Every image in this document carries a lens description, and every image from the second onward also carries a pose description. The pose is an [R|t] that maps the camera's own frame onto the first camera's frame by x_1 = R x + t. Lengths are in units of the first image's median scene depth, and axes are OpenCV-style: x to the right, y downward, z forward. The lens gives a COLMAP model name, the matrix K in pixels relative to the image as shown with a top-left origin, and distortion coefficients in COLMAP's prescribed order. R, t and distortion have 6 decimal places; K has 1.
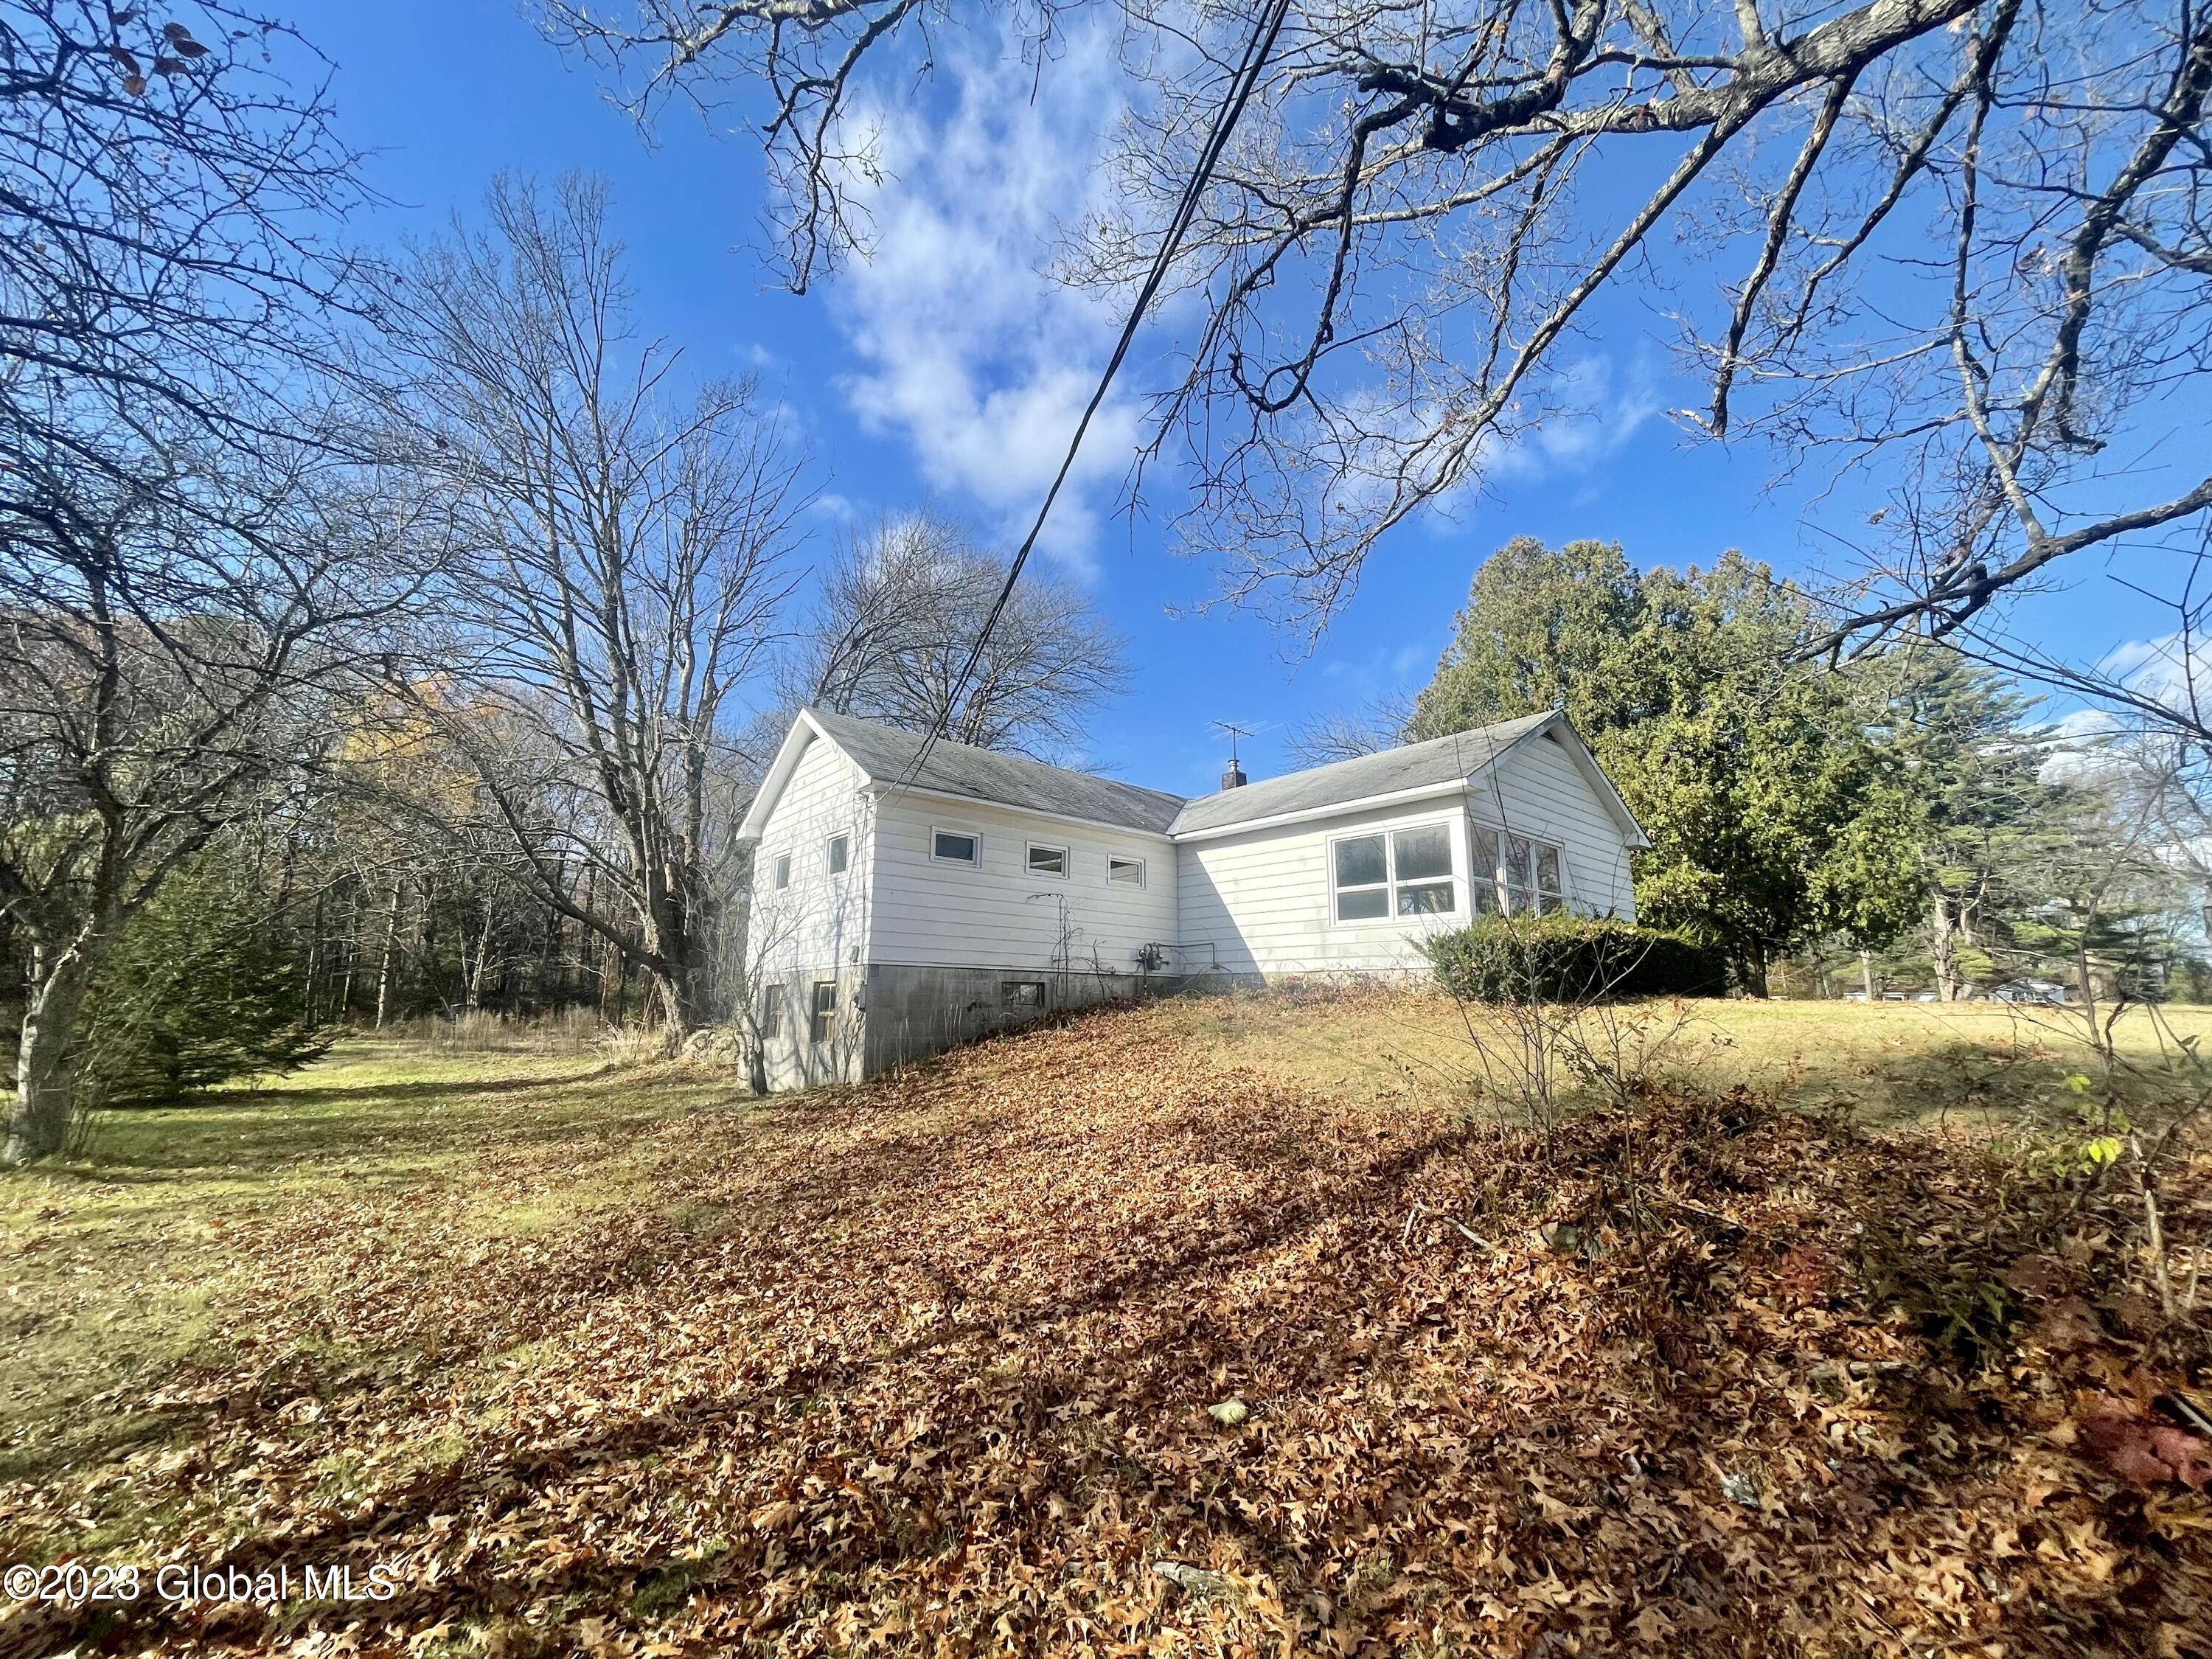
lens RADIAL K [[885.0, 0, 1119.1], [0, 885.0, 825.3], [0, 0, 1]] dist [-0.007473, 0.002816]
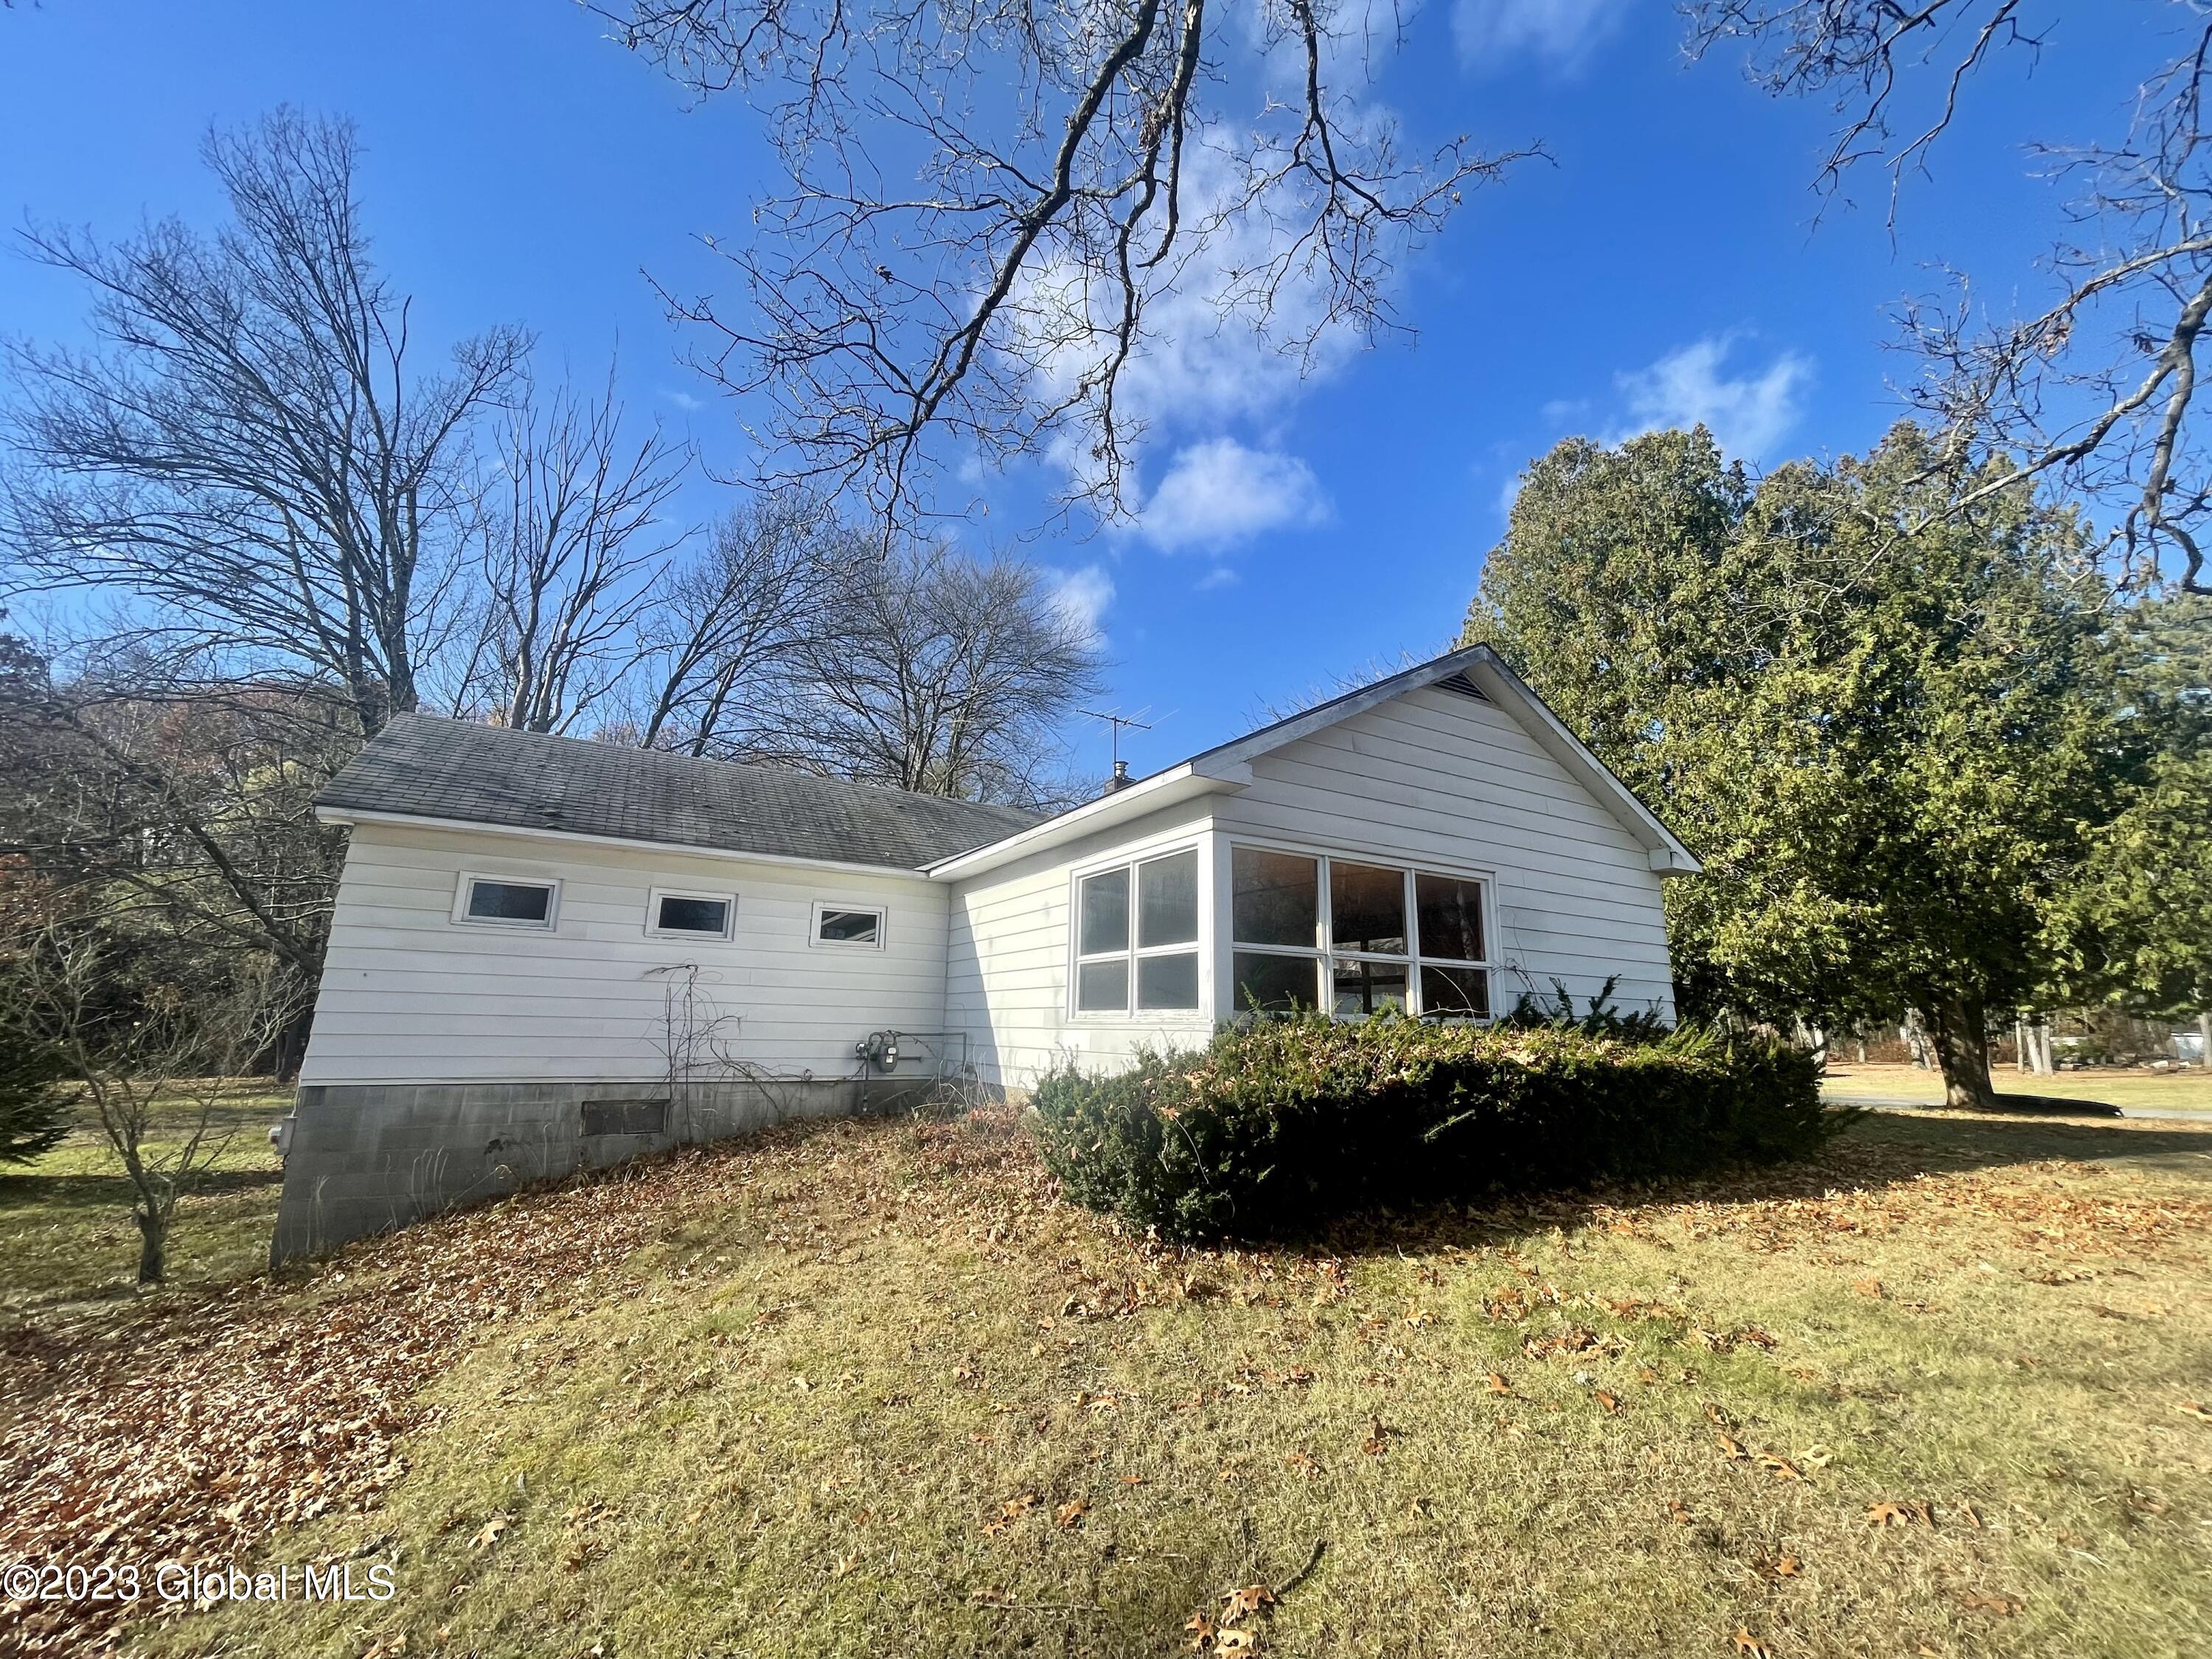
lens RADIAL K [[885.0, 0, 1105.9], [0, 885.0, 829.8], [0, 0, 1]] dist [-0.007473, 0.002816]
pose [[0.981627, -0.035355, -0.187505, 0.342046], [0.030991, 0.999177, -0.026159, 0.000487], [0.188276, 0.019868, 0.981915, 0.361641]]
